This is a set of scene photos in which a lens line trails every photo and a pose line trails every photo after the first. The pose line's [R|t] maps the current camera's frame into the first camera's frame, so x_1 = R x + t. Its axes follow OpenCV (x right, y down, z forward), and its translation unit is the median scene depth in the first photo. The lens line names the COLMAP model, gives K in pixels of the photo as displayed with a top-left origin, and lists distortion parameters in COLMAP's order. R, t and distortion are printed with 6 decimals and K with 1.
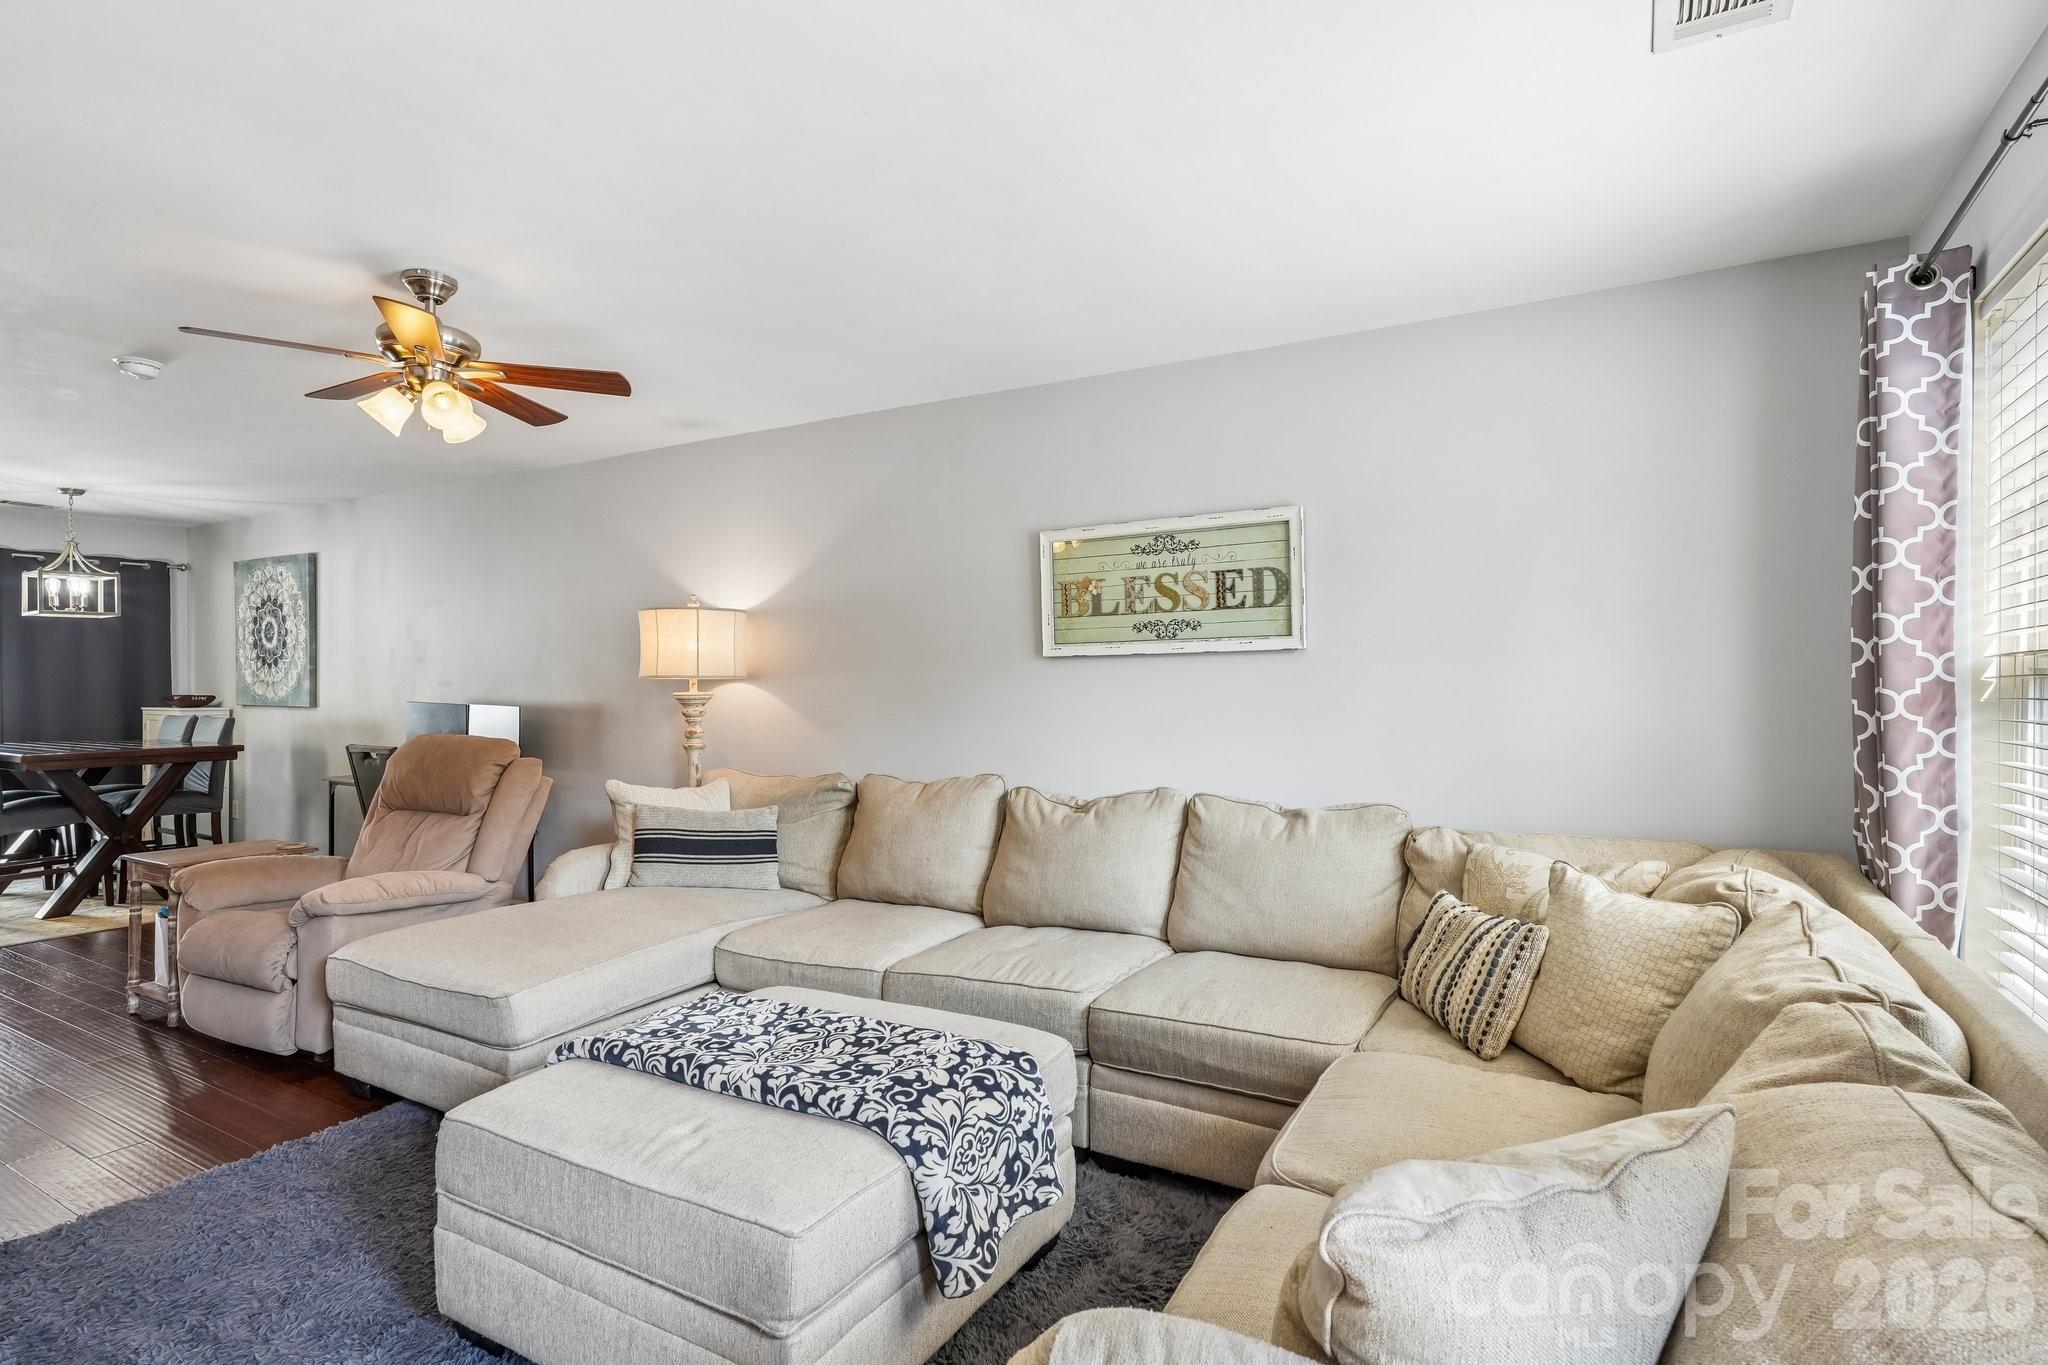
lens RADIAL K [[1010.6, 0, 1027.9], [0, 1010.6, 685.4], [0, 0, 1]] dist [0.001285, 0.001822]
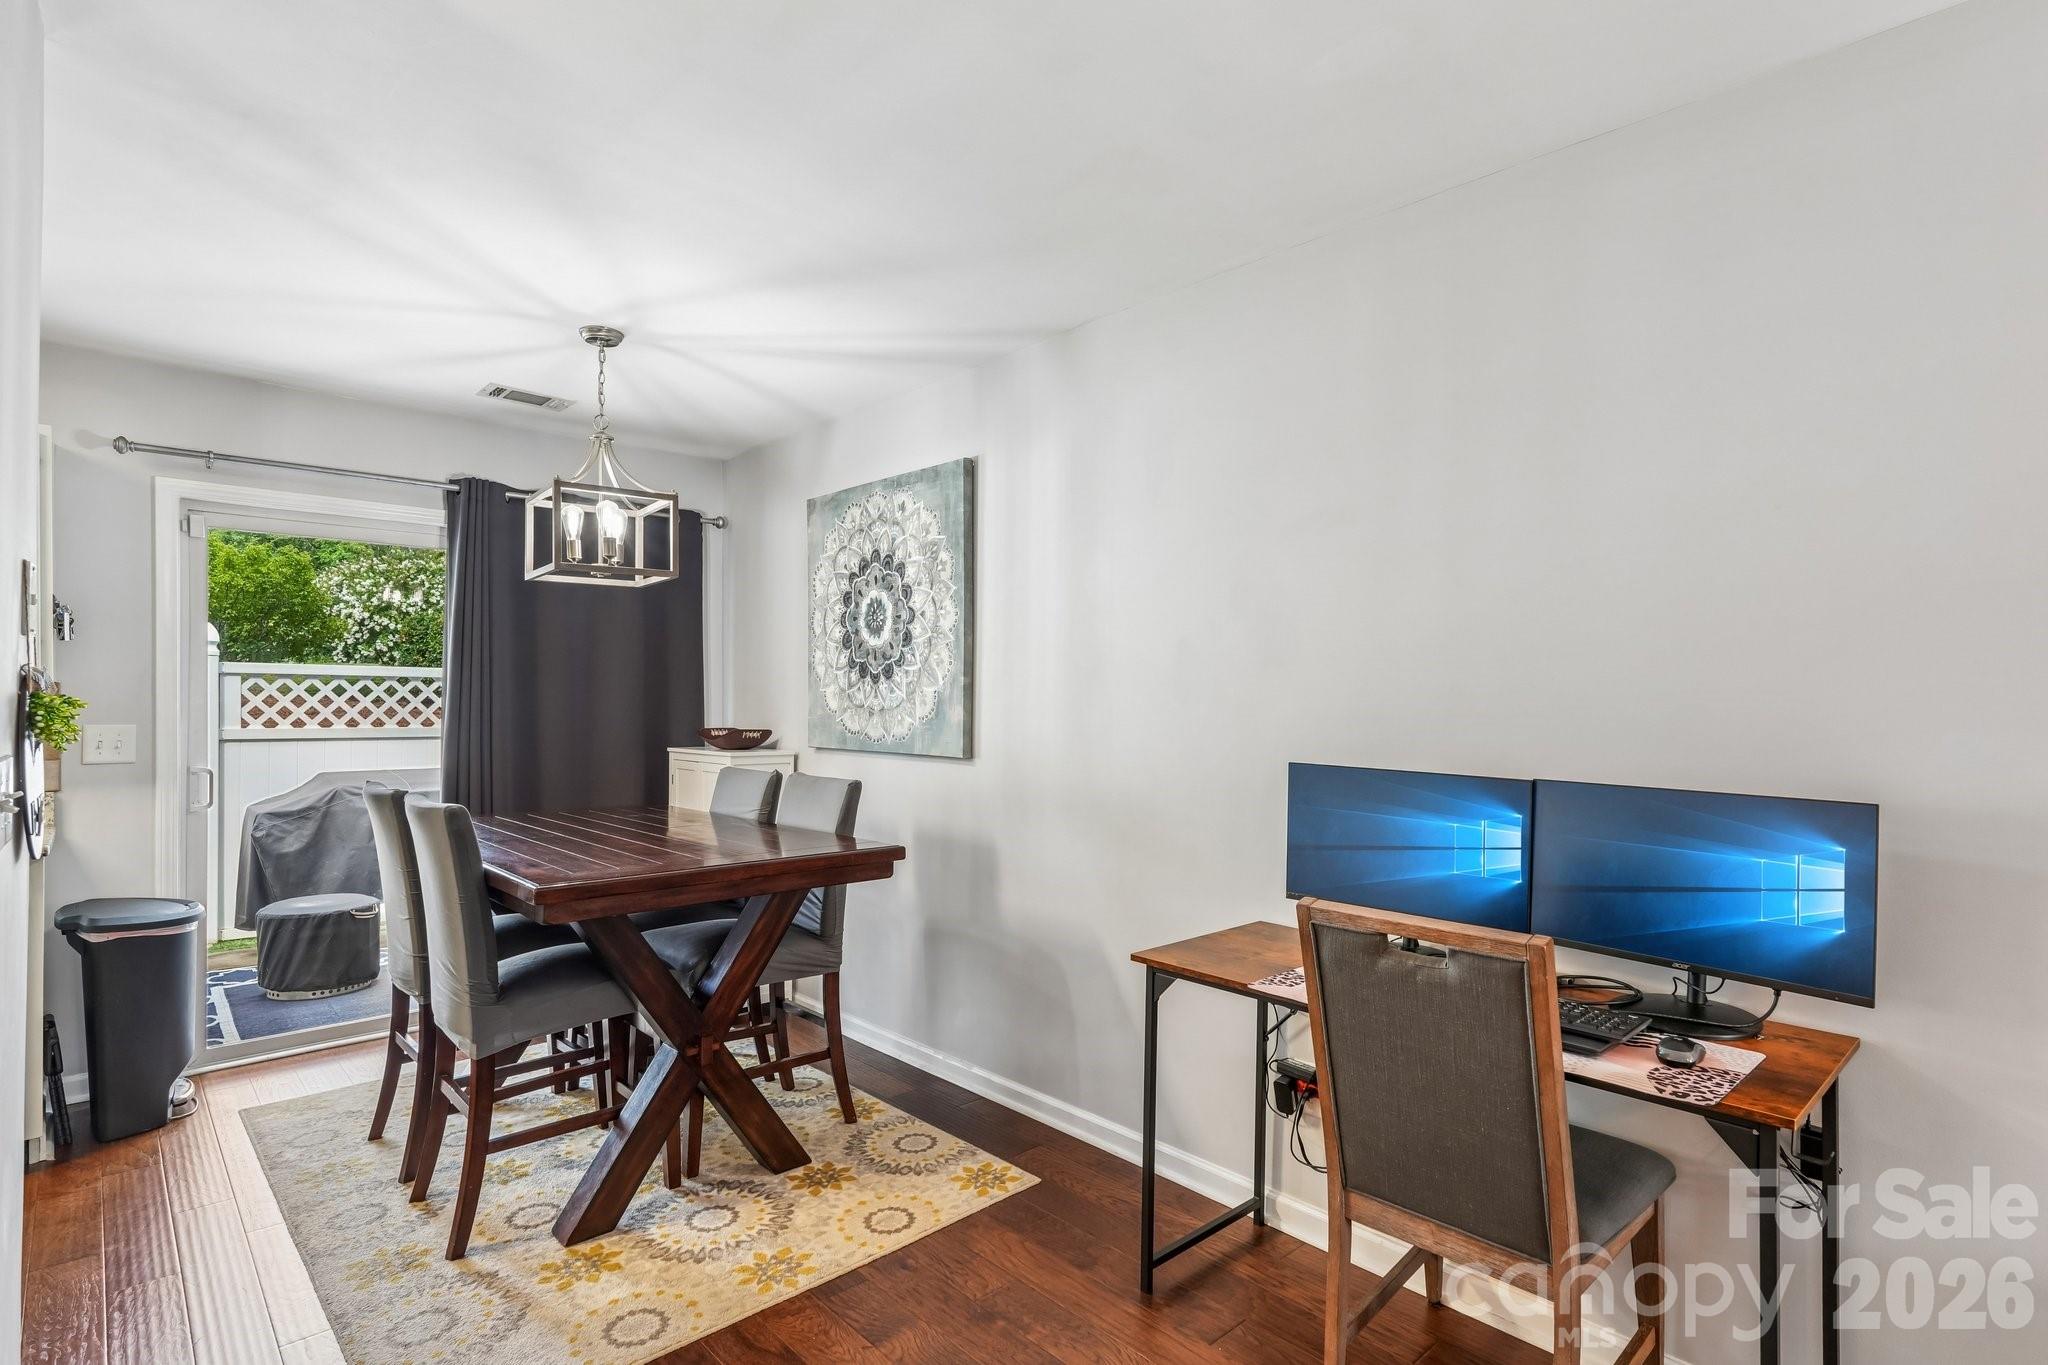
lens RADIAL K [[1010.6, 0, 1016.7], [0, 1010.6, 705.1], [0, 0, 1]] dist [0.001285, 0.001822]
pose [[0.954230, 0.006658, -0.299000, -1.065015], [-0.007528, 0.999970, -0.001760, -0.009551], [0.298980, 0.003930, 0.954251, 1.039046]]
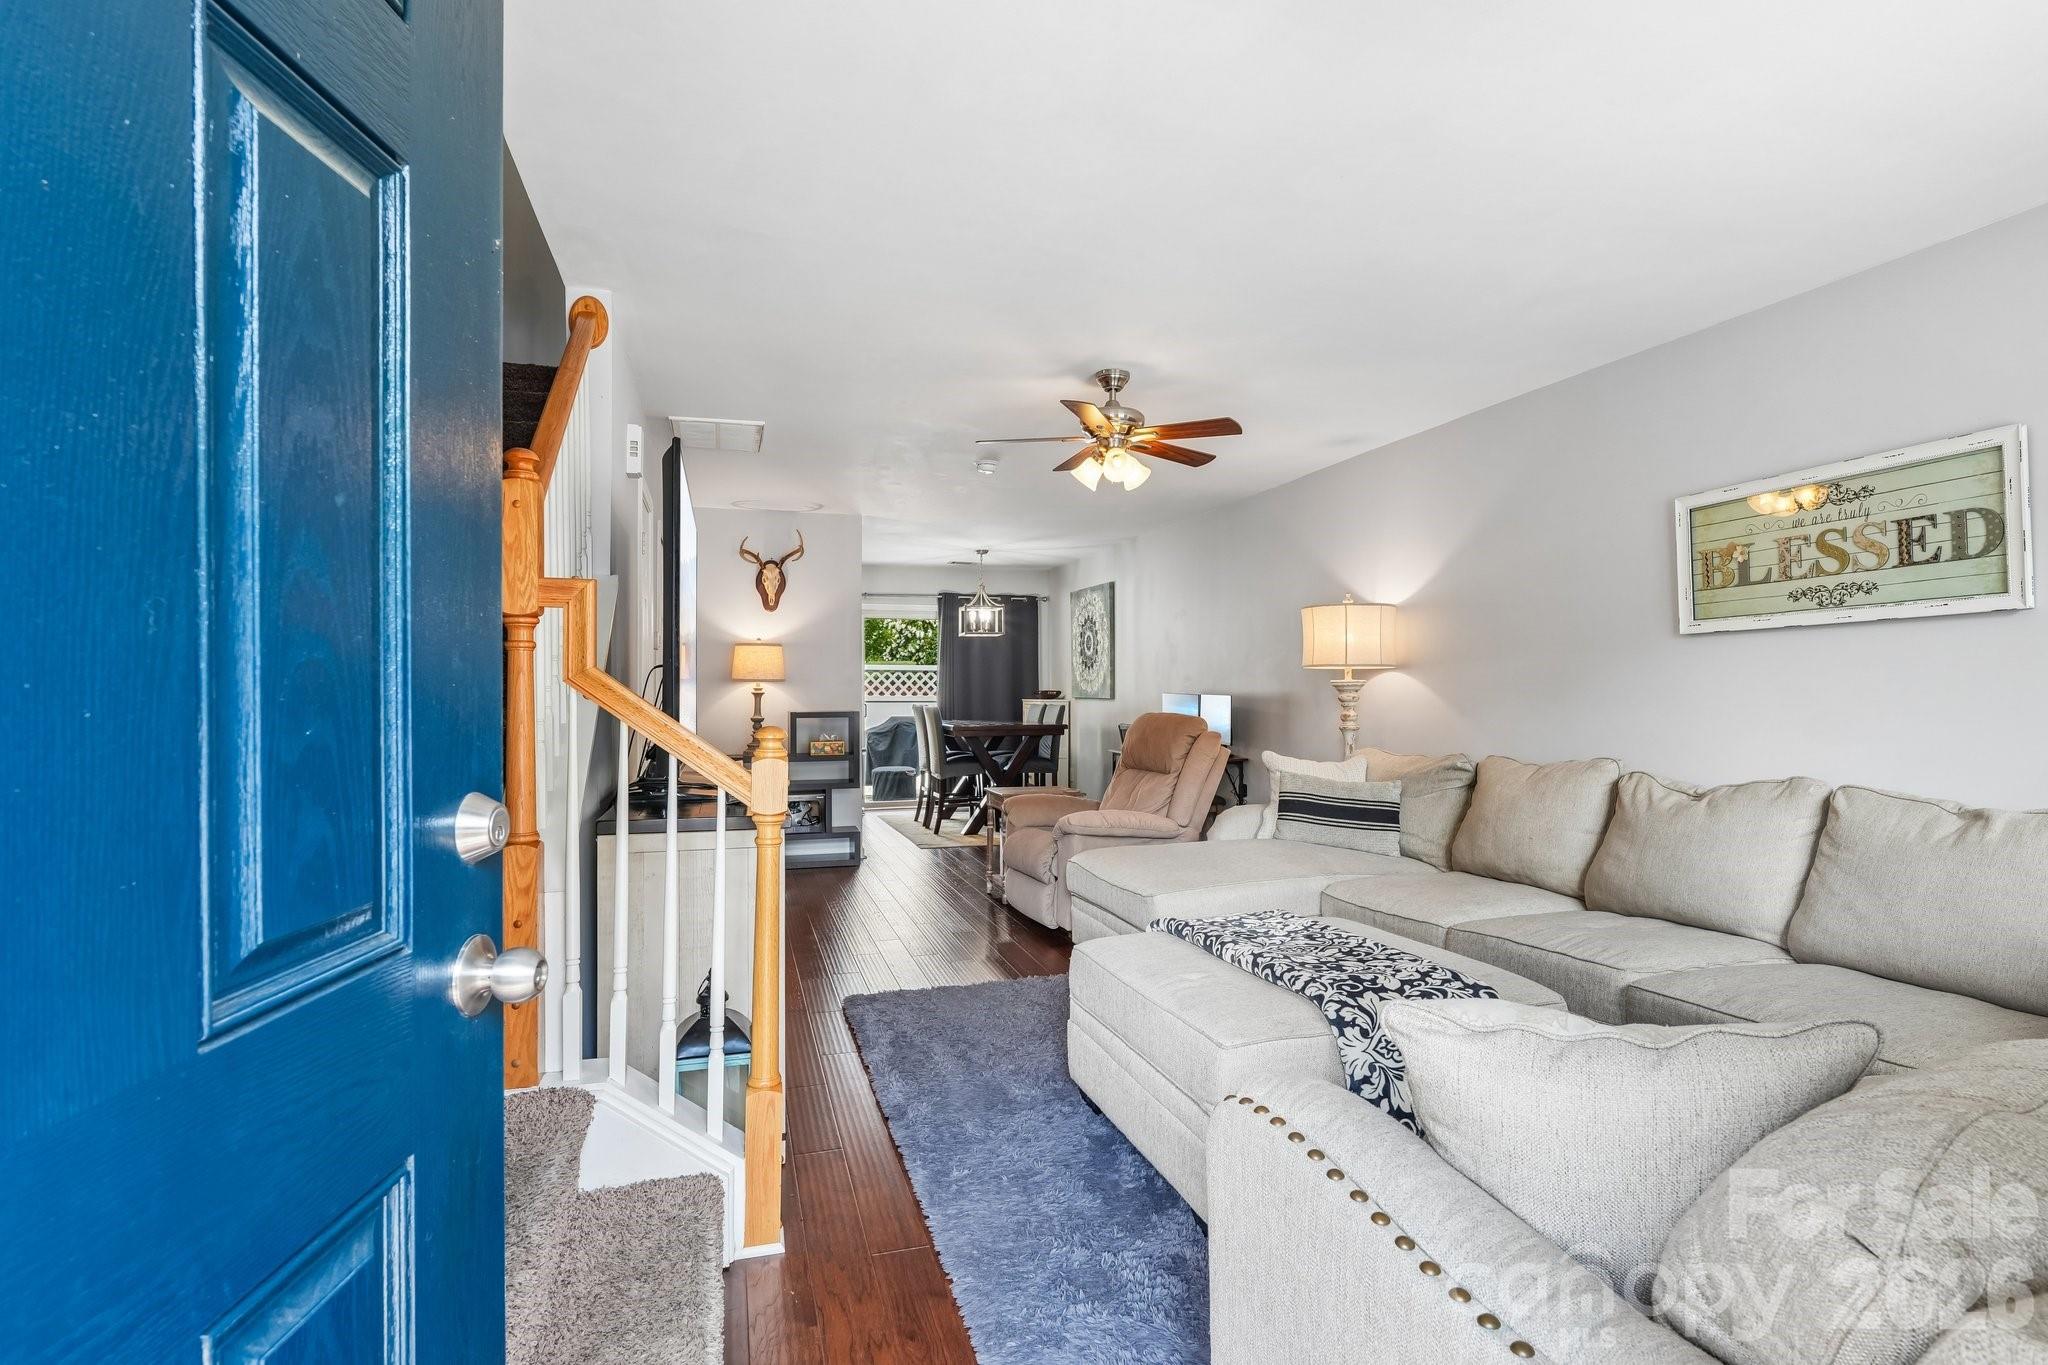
lens RADIAL K [[1010.6, 0, 1032.6], [0, 1010.6, 693.7], [0, 0, 1]] dist [0.001285, 0.001822]
pose [[0.734909, 0.004194, -0.678153, 0.222037], [-0.005523, 0.999985, 0.000199, 0.030644], [0.678144, 0.003600, 0.734921, -0.078081]]
